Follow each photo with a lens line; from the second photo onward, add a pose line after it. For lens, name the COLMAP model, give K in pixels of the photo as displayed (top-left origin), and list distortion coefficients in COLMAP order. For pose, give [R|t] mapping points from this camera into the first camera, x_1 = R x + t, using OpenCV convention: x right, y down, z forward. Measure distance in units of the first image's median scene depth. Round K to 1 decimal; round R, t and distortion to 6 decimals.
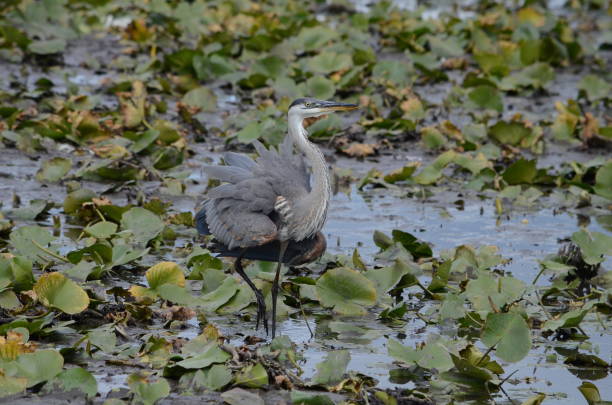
lens RADIAL K [[281.4, 0, 305.9], [0, 281.4, 202.5], [0, 0, 1]] dist [0.001002, 0.000422]
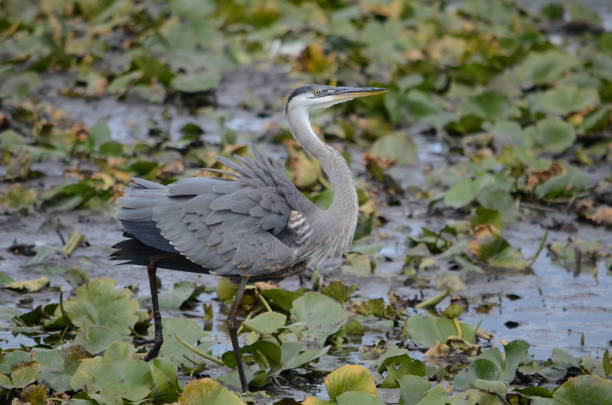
lens RADIAL K [[281.4, 0, 306.0], [0, 281.4, 202.6], [0, 0, 1]] dist [0.001002, 0.000422]
pose [[0.999841, -0.001177, -0.017788, -0.601976], [0.001086, 0.999986, -0.005146, -0.219766], [0.017794, 0.005126, 0.999829, 0.241112]]
